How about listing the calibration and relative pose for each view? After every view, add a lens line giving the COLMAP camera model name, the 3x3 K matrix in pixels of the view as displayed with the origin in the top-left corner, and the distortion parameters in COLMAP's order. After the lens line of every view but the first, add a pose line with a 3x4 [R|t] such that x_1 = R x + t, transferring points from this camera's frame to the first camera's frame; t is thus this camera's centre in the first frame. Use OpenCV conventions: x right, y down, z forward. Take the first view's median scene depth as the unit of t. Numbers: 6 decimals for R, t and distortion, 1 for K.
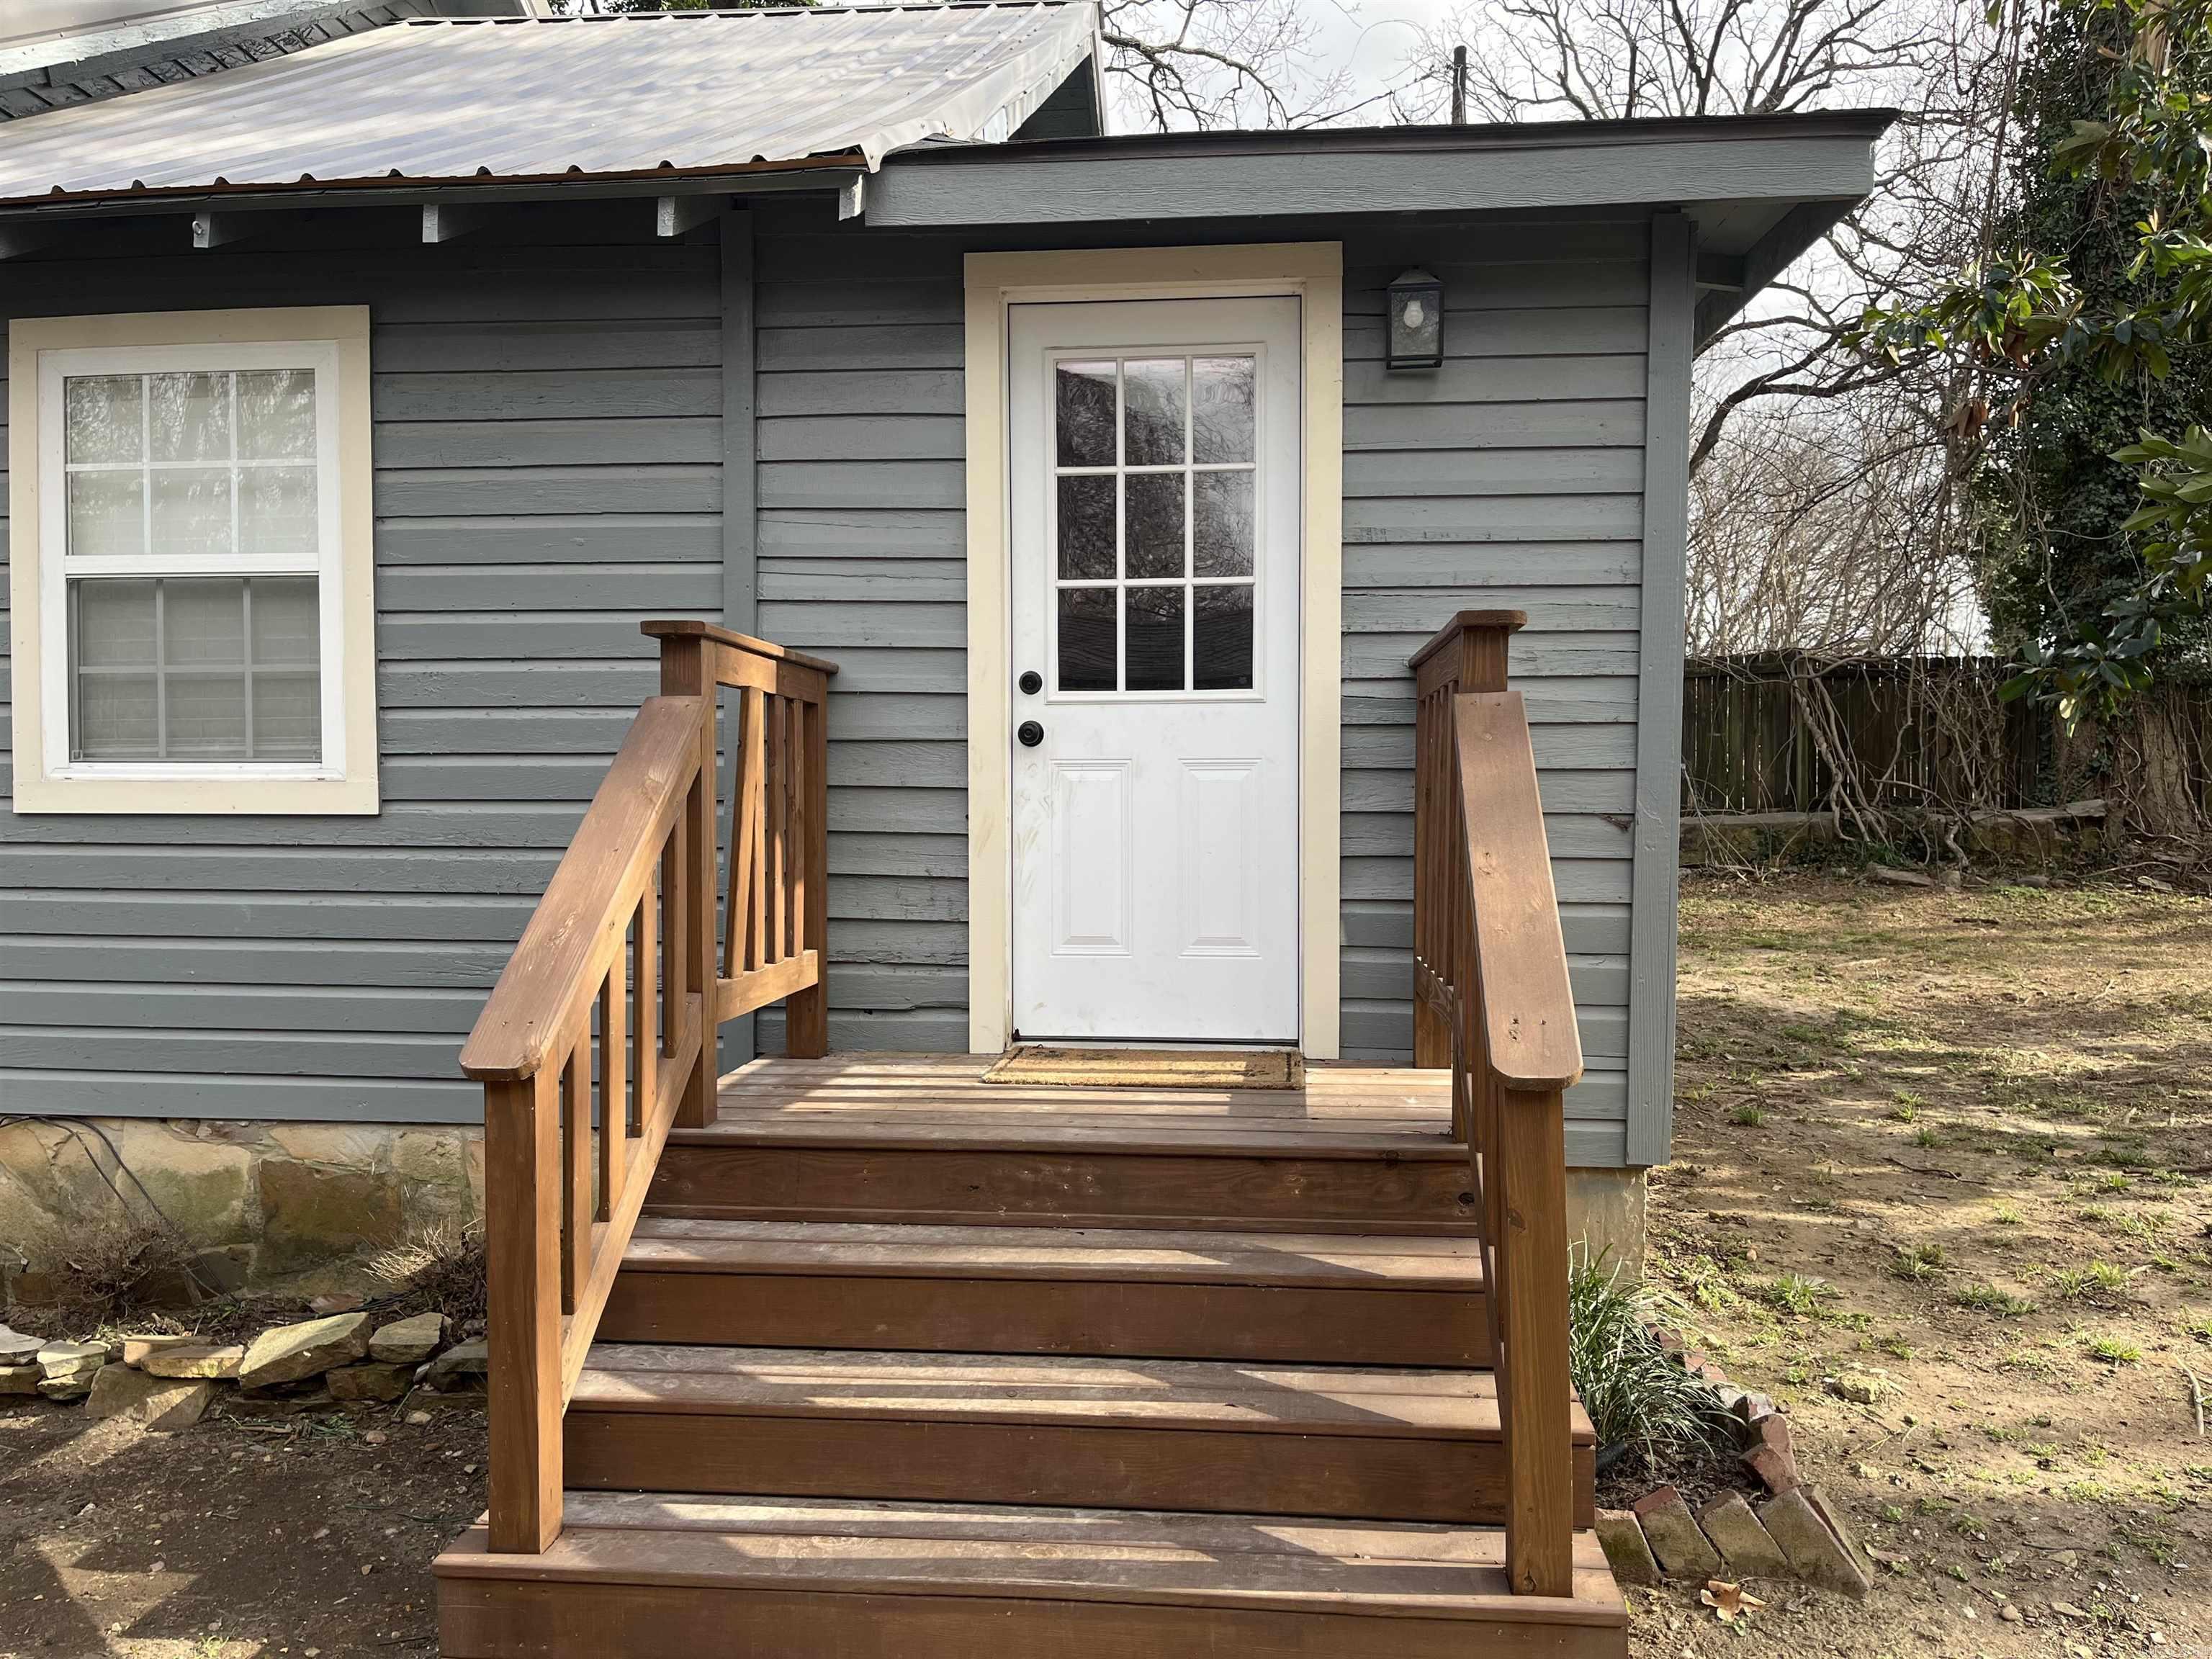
lens RADIAL K [[1671.5, 0, 1095.6], [0, 1671.5, 822.9], [0, 0, 1]] dist [0.063688, -0.090801]
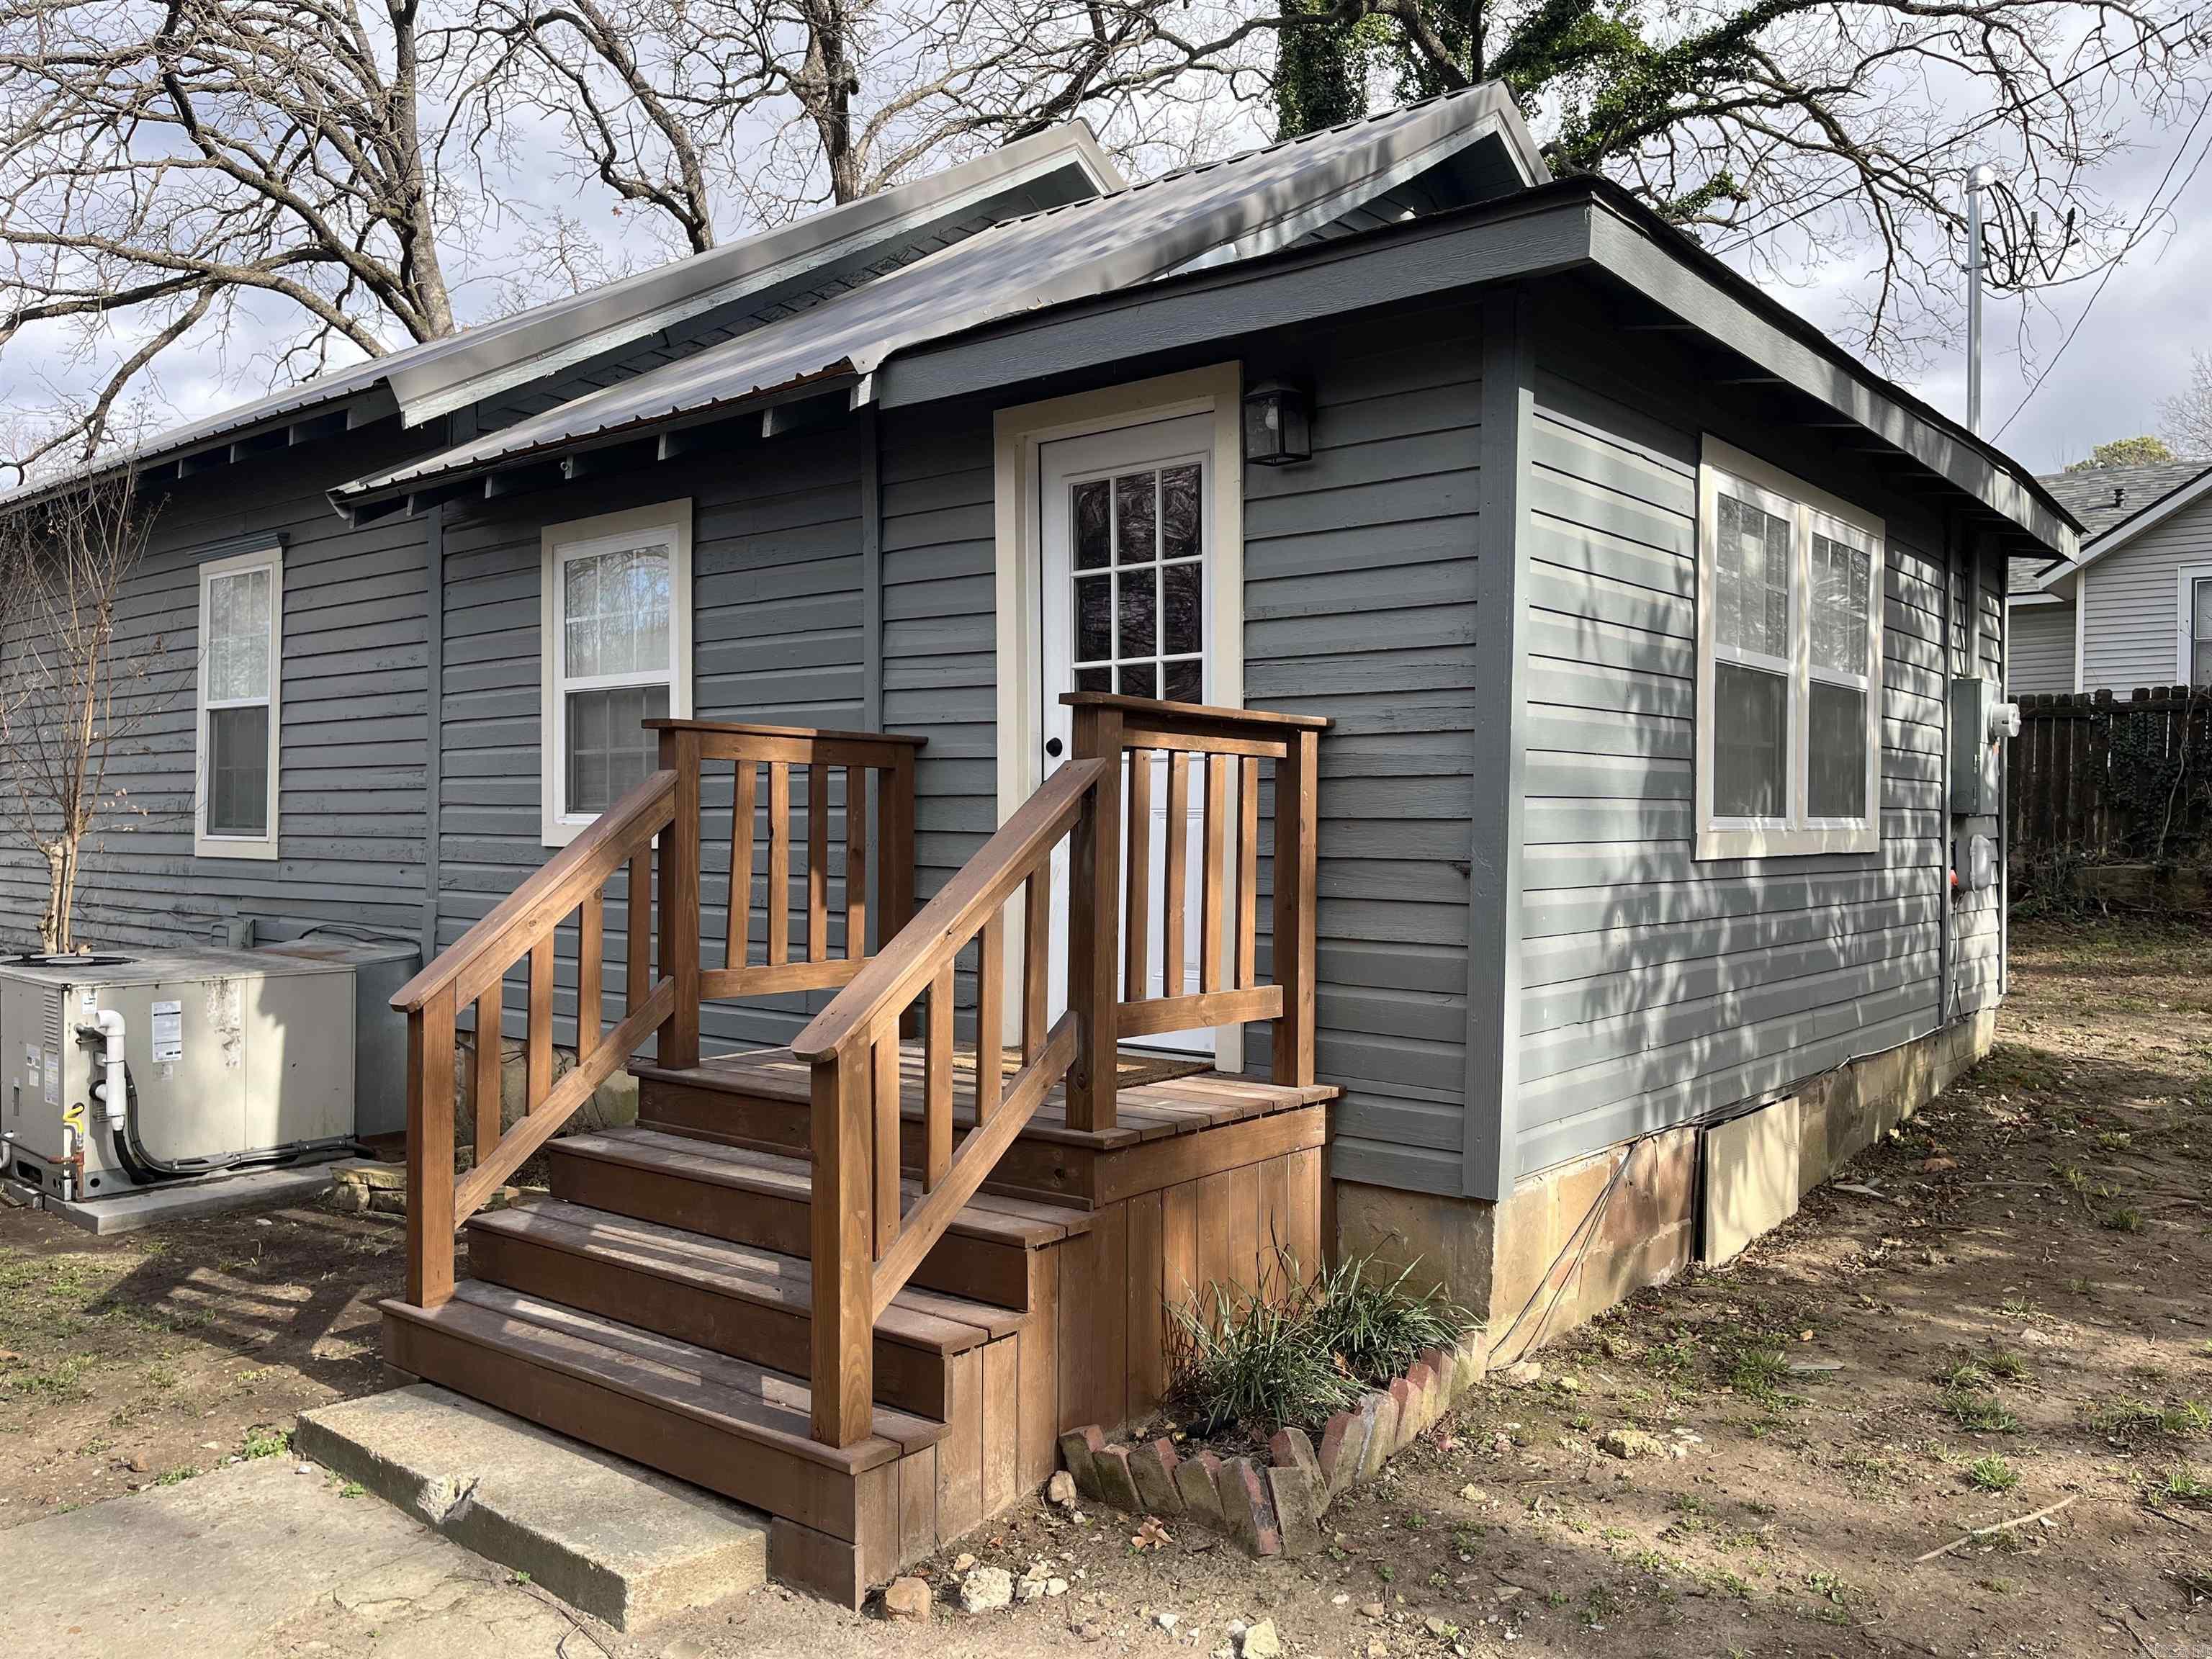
lens RADIAL K [[1671.5, 0, 1116.1], [0, 1671.5, 828.1], [0, 0, 1]] dist [0.063688, -0.090801]
pose [[0.836972, 0.003226, -0.547237, 0.704444], [-0.012900, 0.999821, -0.013837, -0.008668], [0.547094, 0.018640, 0.836864, 0.000493]]
